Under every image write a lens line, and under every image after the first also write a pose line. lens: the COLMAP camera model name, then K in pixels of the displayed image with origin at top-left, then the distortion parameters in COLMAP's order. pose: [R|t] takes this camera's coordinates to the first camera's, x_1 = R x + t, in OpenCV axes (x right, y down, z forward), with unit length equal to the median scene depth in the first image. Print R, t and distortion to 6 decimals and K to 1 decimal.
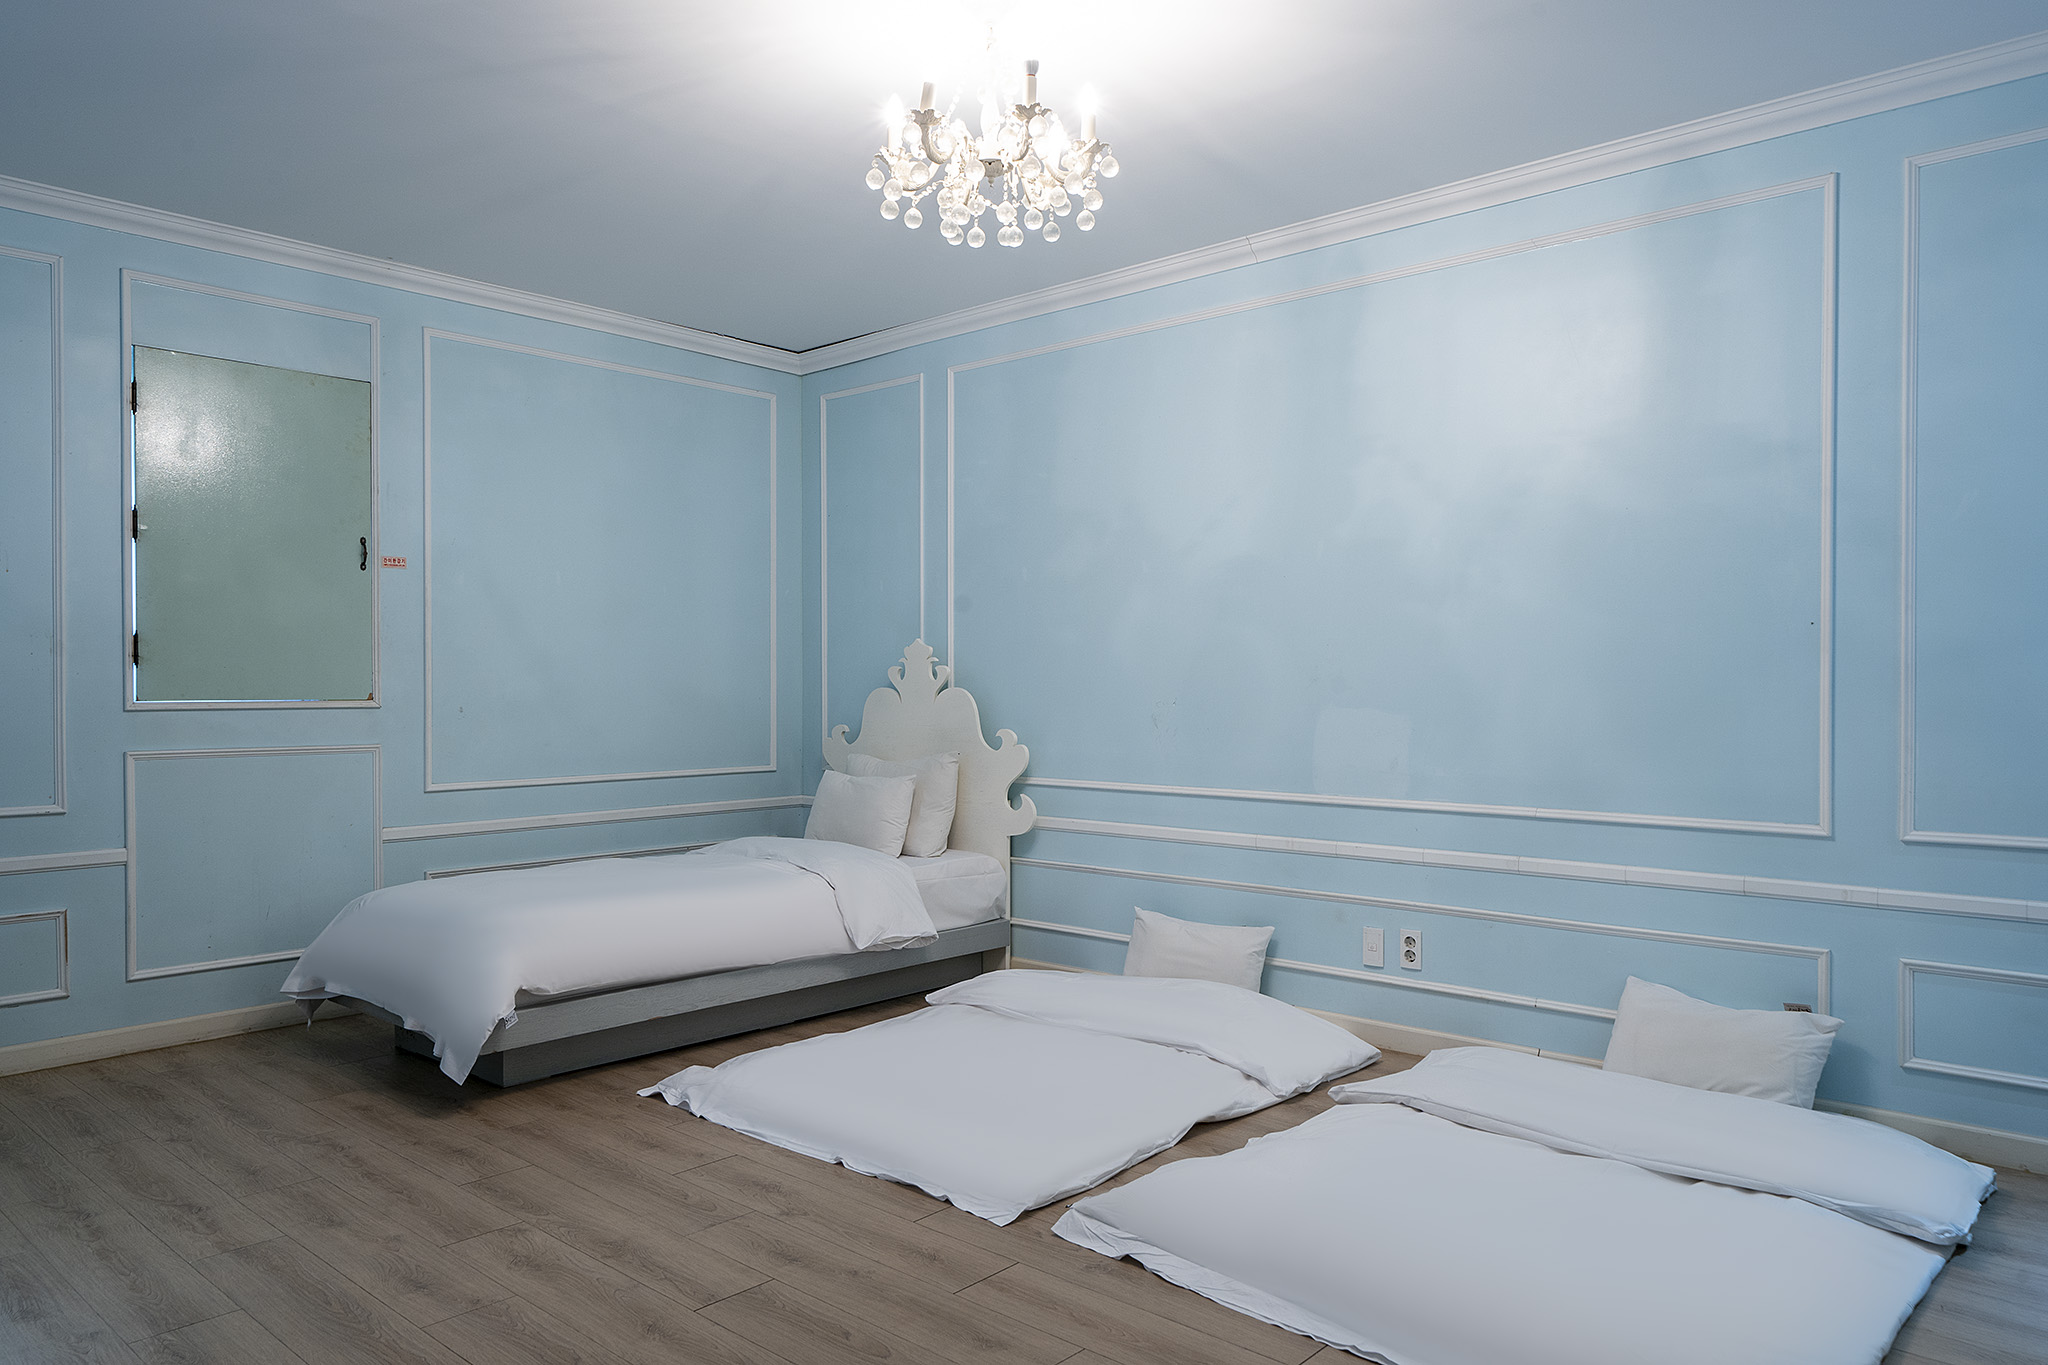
lens RADIAL K [[1427.1, 0, 1016.3], [0, 1427.1, 685.7], [0, 0, 1]] dist [-0.001018, -0.001132]
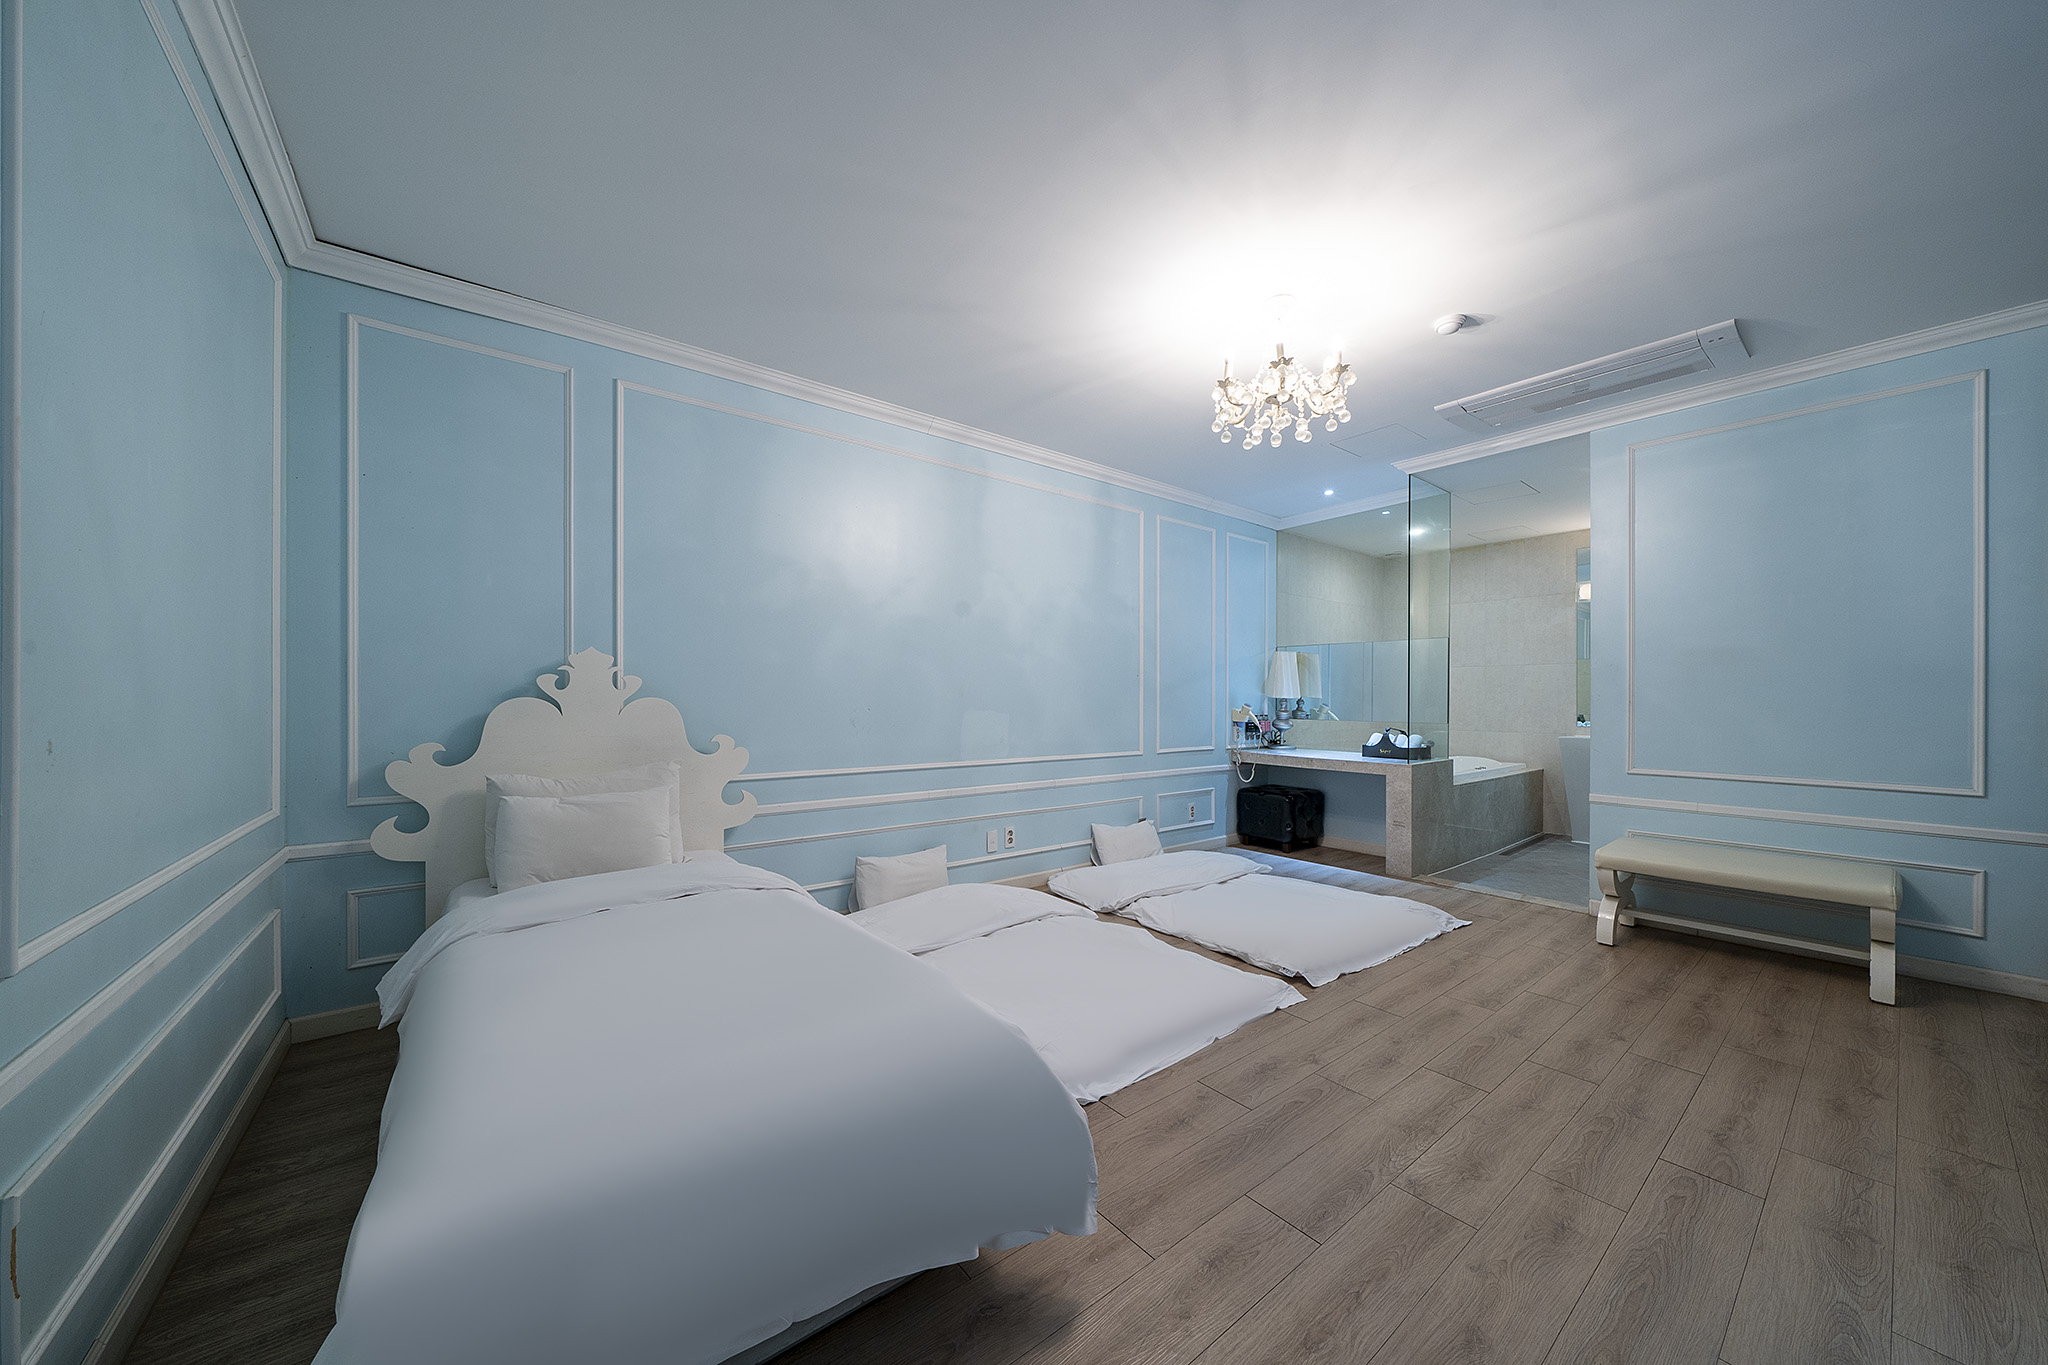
lens RADIAL K [[713.9, 0, 1014.8], [0, 713.9, 696.5], [0, 0, 1]] dist [-0.004398, -0.000135]
pose [[0.147903, 0.004115, 0.988993, -0.689918], [-0.003671, 0.999987, -0.003612, 0.001282], [-0.988995, -0.003096, 0.147916, 0.891334]]
